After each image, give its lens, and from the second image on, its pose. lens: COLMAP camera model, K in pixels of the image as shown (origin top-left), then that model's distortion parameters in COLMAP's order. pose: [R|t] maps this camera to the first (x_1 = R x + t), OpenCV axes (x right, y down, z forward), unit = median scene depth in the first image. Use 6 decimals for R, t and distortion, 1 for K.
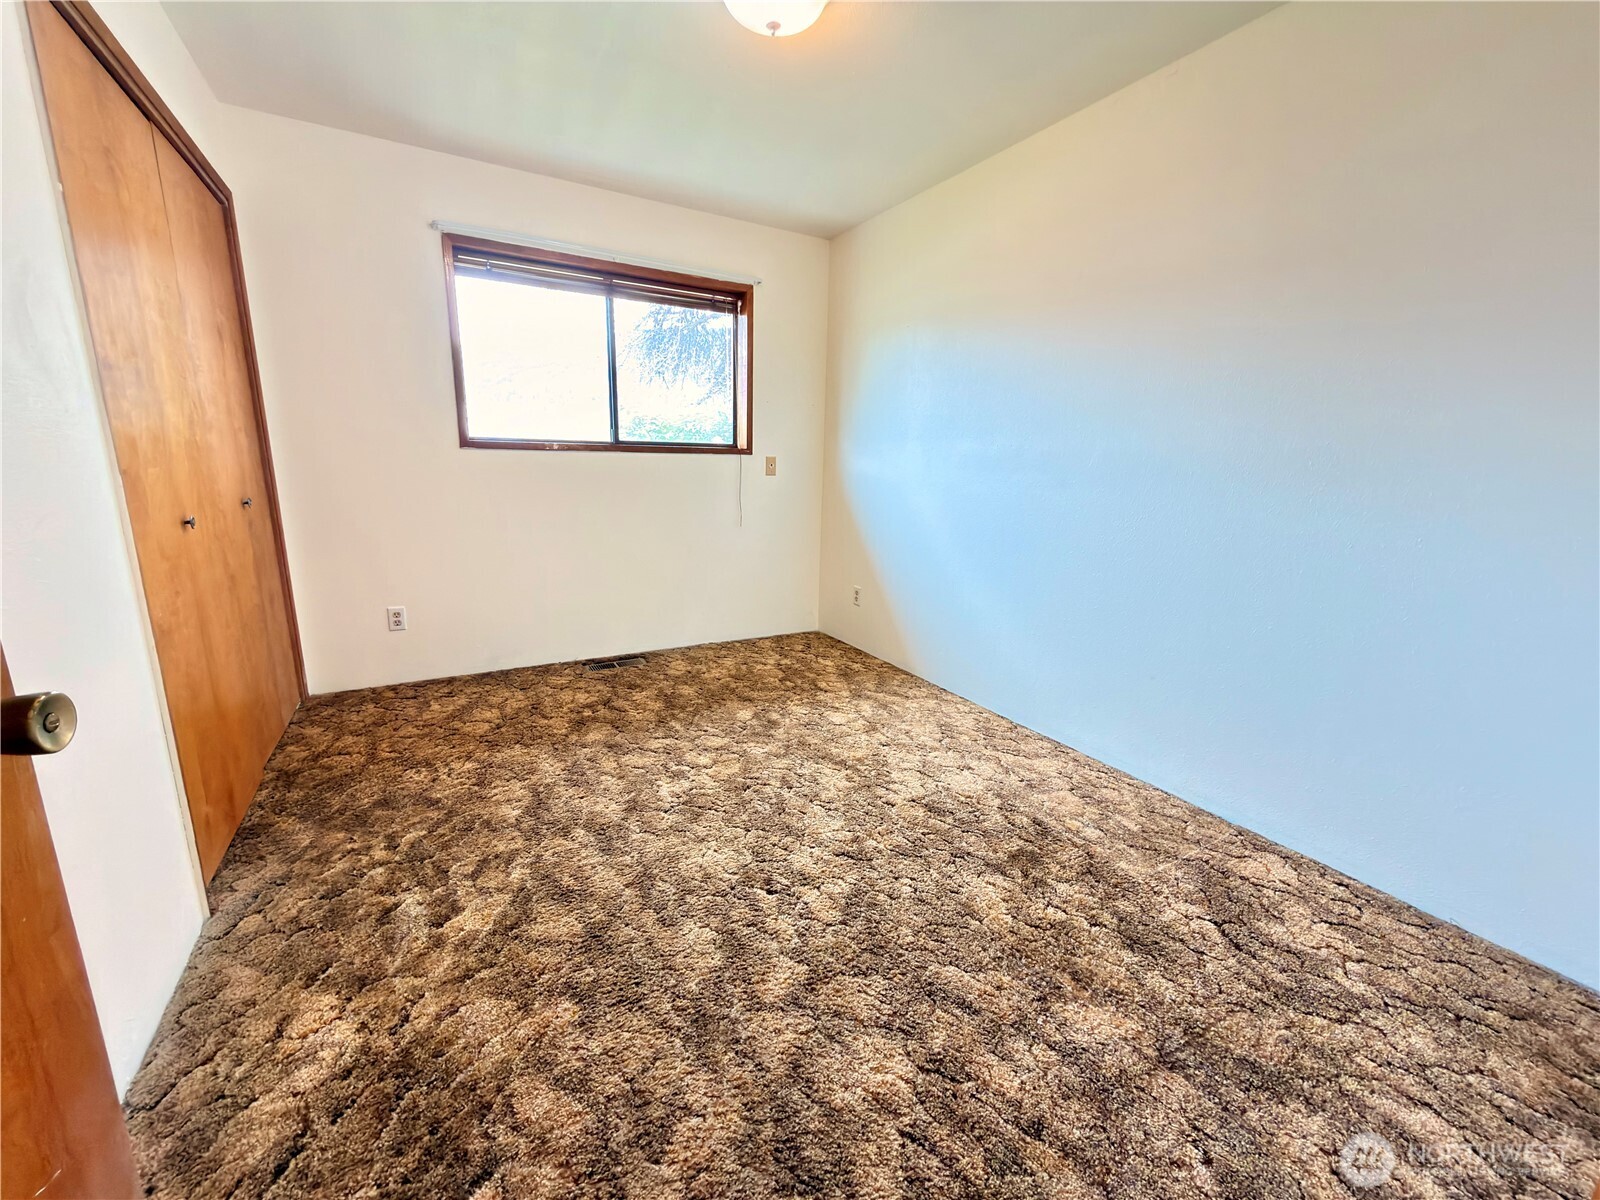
lens RADIAL K [[637.1, 0, 797.7], [0, 637.1, 598.2], [0, 0, 1]] dist [-0.000415, -0.000190]
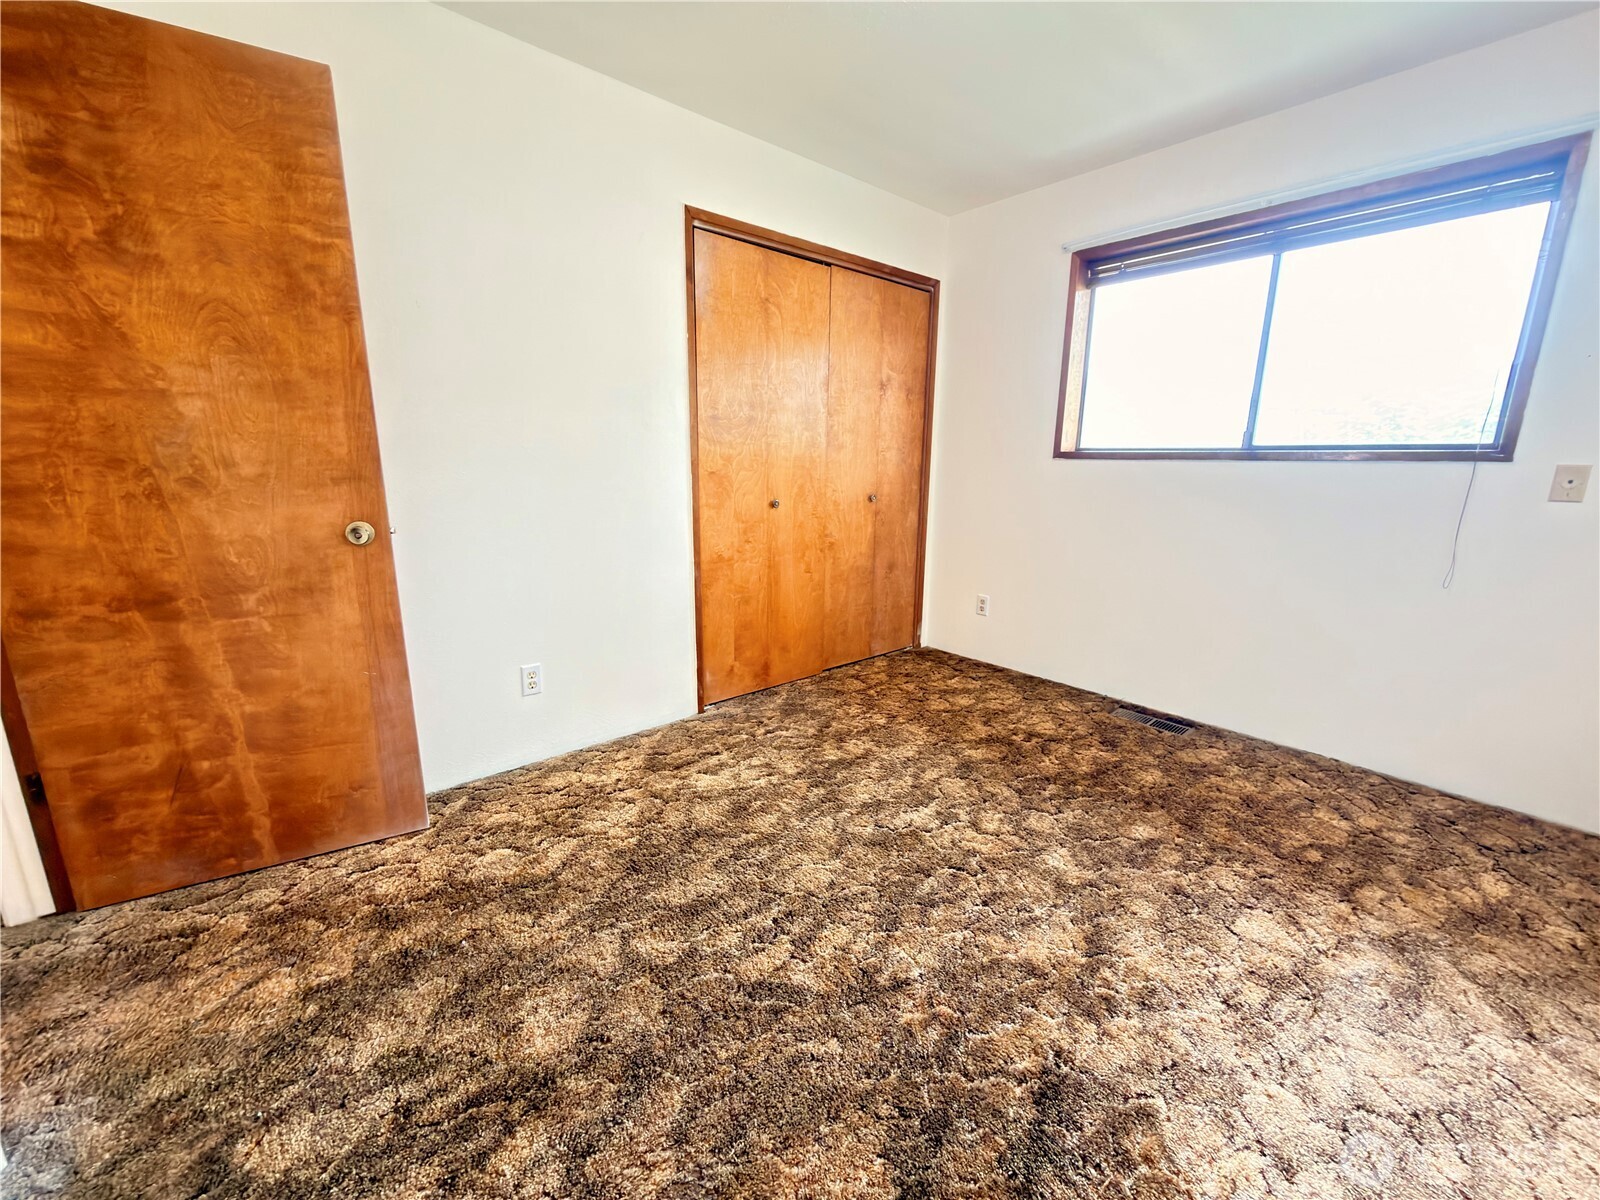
lens RADIAL K [[637.1, 0, 800.7], [0, 637.1, 596.9], [0, 0, 1]] dist [-0.000415, -0.000190]
pose [[0.198174, 0.188341, -0.961902, 0.462744], [-0.216742, 0.965492, 0.144390, -0.084962], [0.955903, 0.179870, 0.232157, 0.434401]]
